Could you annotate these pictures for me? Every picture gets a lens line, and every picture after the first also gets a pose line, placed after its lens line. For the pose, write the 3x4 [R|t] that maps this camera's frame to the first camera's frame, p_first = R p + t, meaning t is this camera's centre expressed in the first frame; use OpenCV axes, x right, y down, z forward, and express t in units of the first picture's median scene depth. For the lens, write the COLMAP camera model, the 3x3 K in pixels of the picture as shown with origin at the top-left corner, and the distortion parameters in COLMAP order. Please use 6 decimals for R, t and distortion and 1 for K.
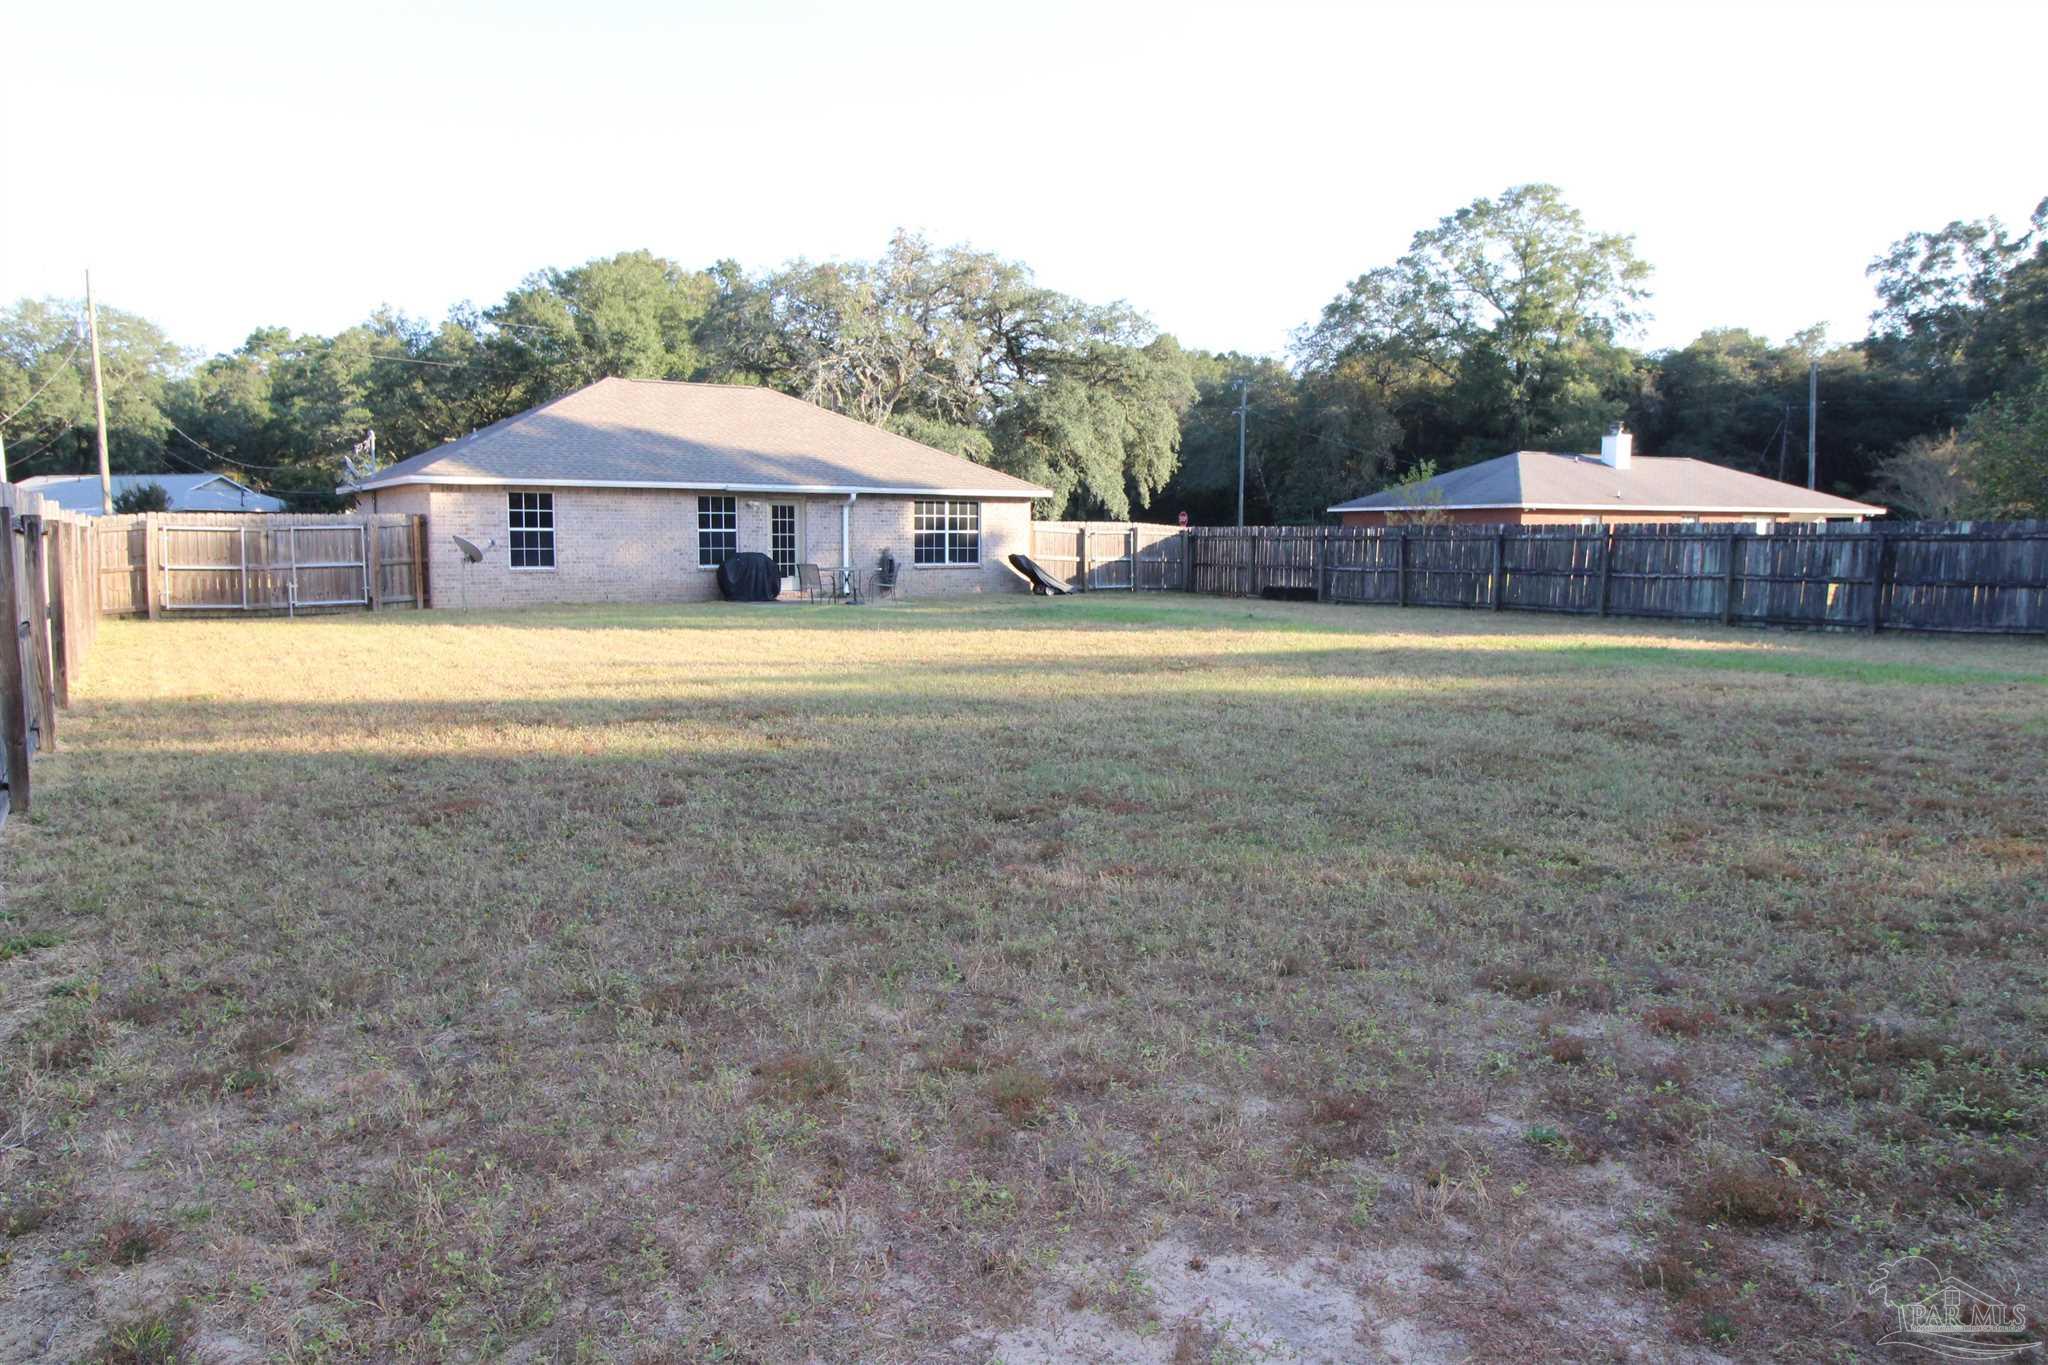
lens RADIAL K [[1421.2, 0, 1030.0], [0, 1421.2, 688.6], [0, 0, 1]] dist [0.011428, -0.001212]
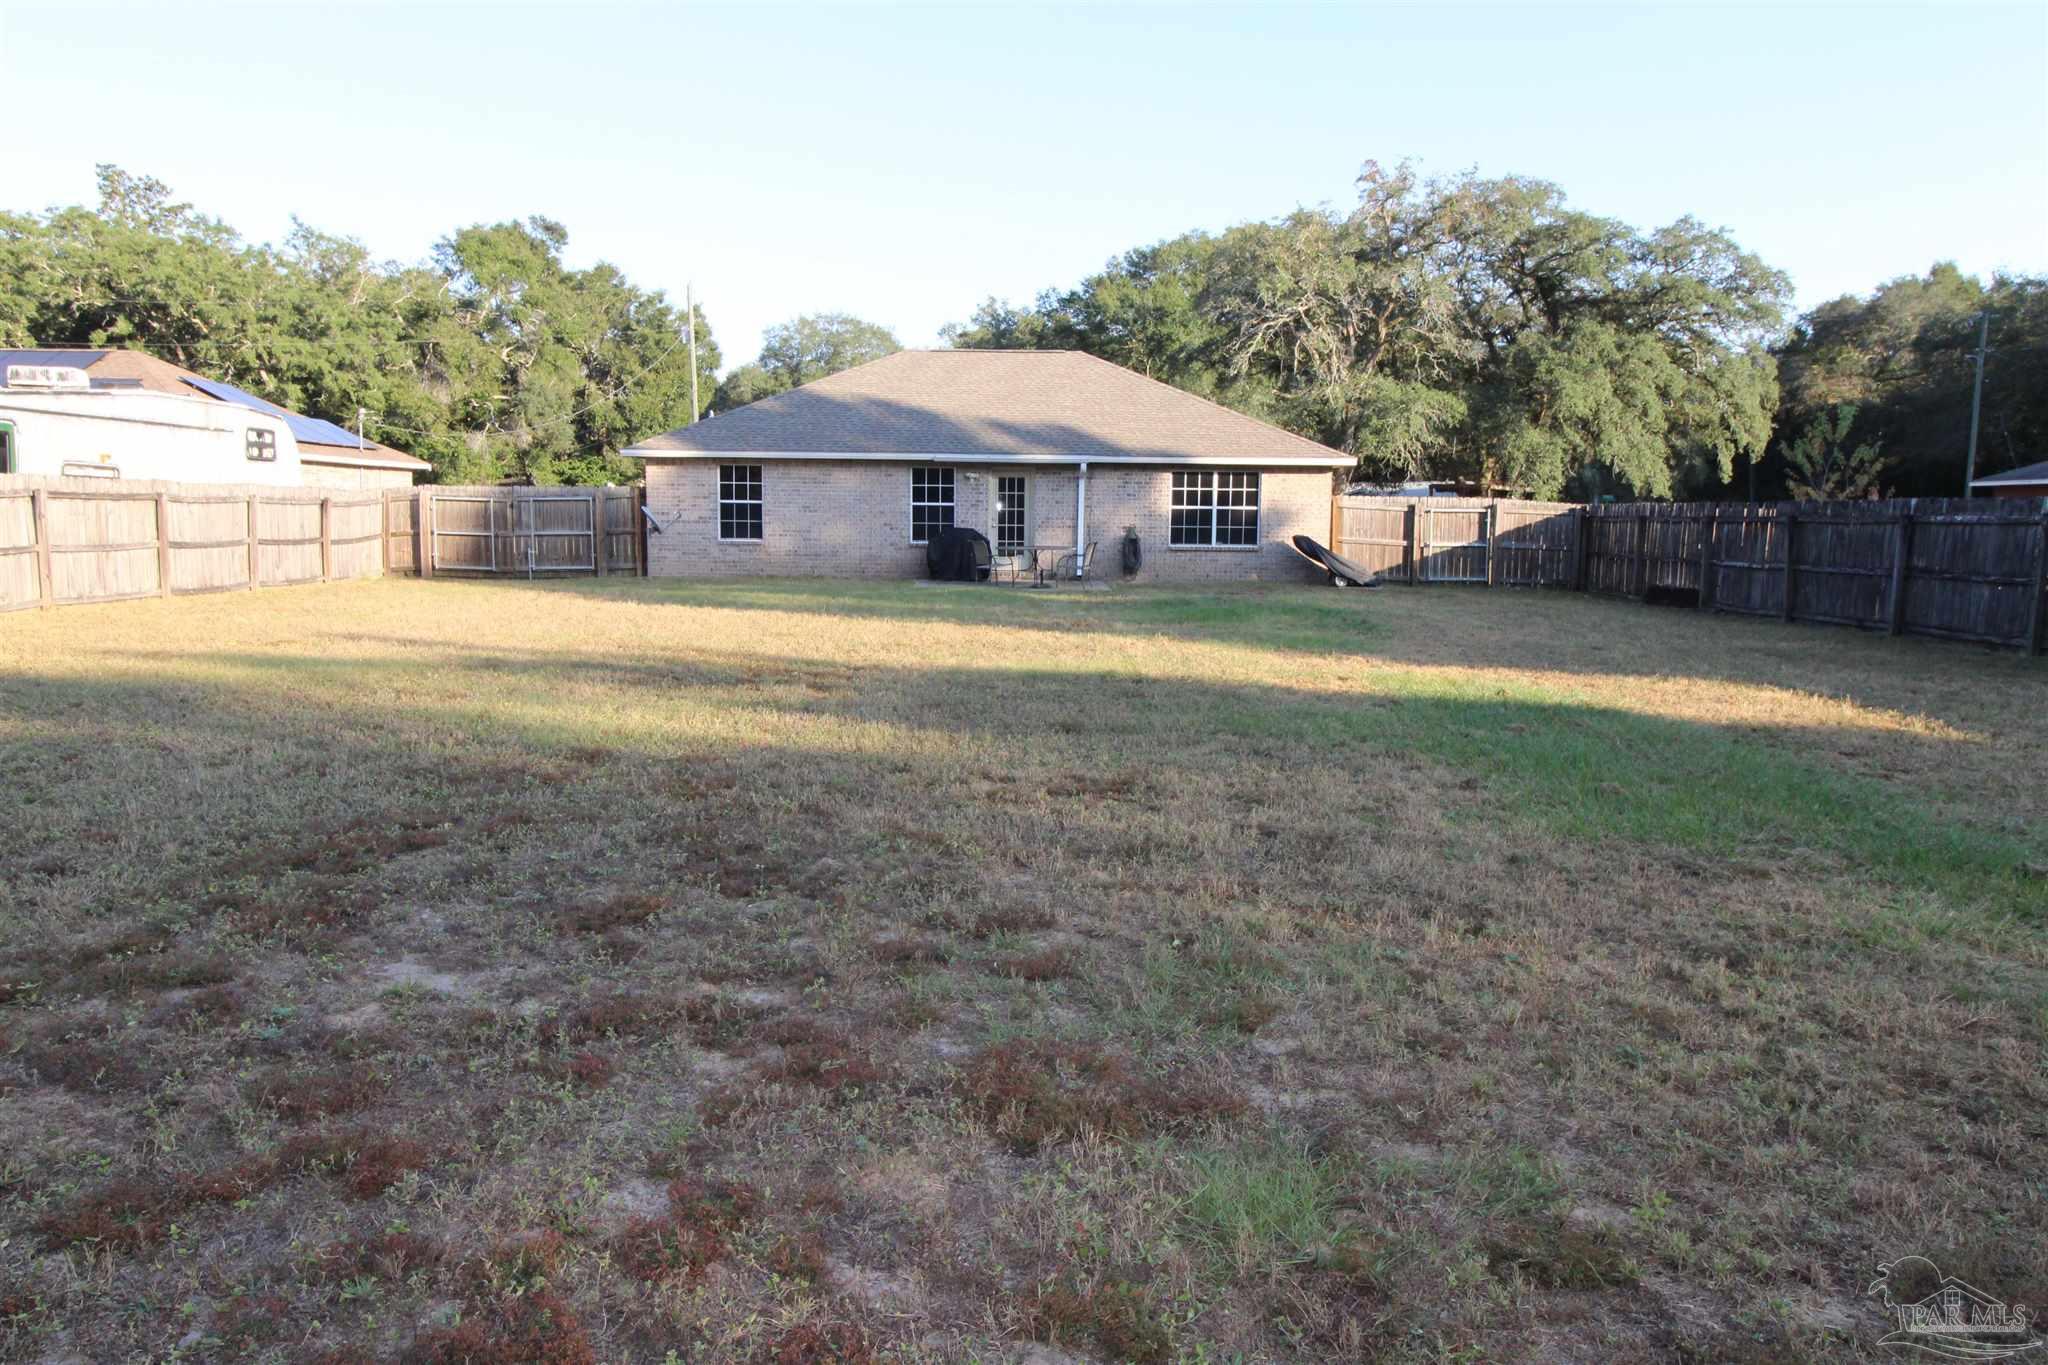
lens RADIAL K [[1421.2, 0, 1023.7], [0, 1421.2, 671.9], [0, 0, 1]] dist [0.011428, -0.001212]
pose [[0.839272, 0.068525, -0.539377, 0.318825], [-0.067619, 0.997479, 0.021510, -0.022861], [0.539491, 0.018420, 0.841790, 0.223761]]
